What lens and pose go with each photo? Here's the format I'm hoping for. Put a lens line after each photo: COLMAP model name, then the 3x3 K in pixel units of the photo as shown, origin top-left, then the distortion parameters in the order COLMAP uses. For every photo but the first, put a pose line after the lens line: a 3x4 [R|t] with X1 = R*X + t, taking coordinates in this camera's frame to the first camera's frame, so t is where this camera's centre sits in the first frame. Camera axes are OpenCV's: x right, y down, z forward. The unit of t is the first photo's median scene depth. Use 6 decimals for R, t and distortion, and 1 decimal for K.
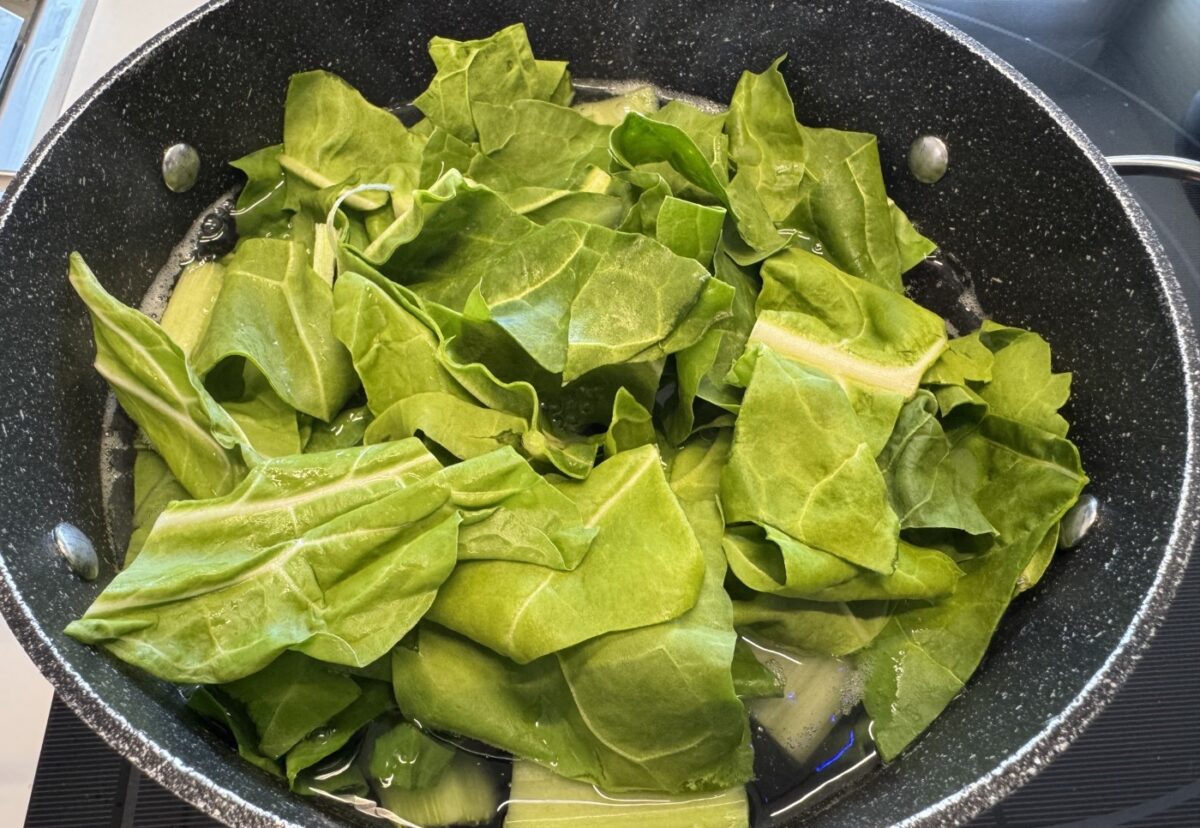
lens RADIAL K [[865.6, 0, 535.2], [0, 865.6, 414.4], [0, 0, 1]] dist [0.002136, -0.001725]
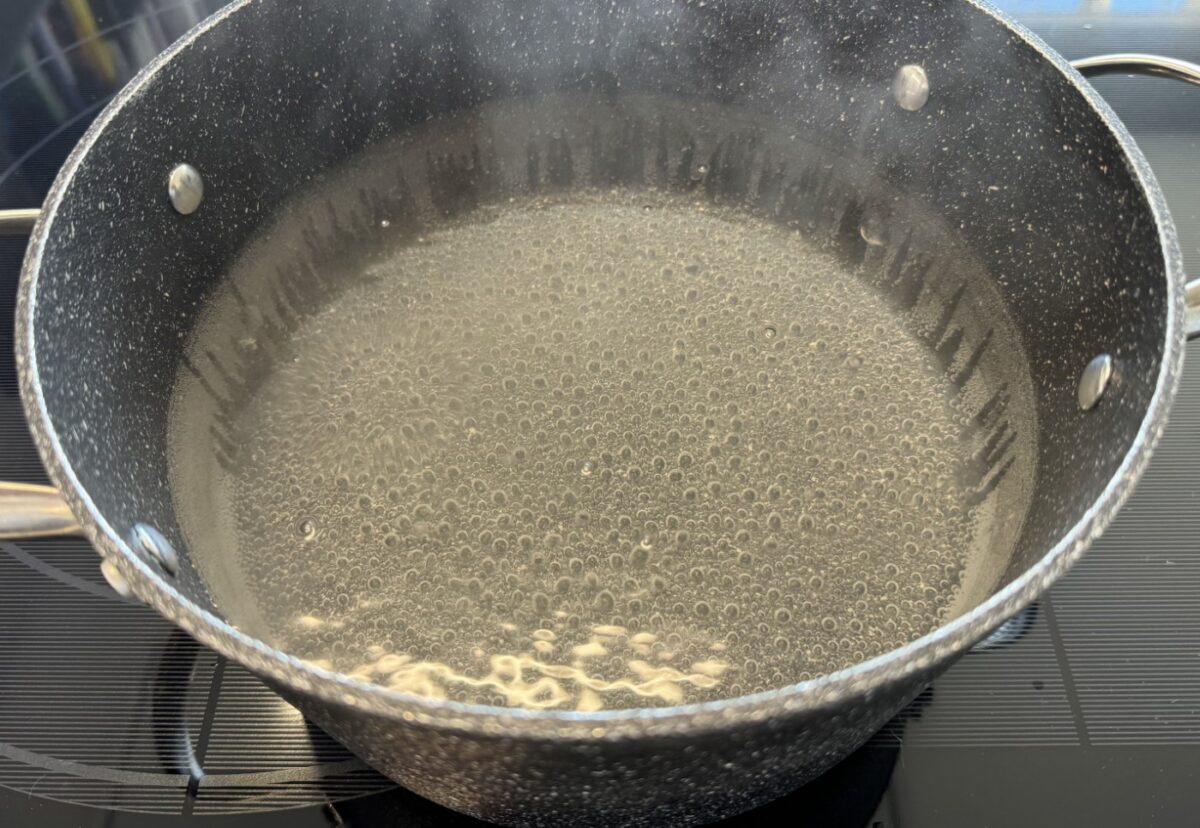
lens RADIAL K [[1027.0, 0, 600.0], [0, 1027.0, 414.0], [0, 0, 1]] dist [0.009775, -0.065183]
pose [[0.986505, -0.148241, 0.069521, -0.083979], [0.153299, 0.985395, -0.074132, 0.180984], [-0.057516, 0.083789, 0.994822, -0.247562]]
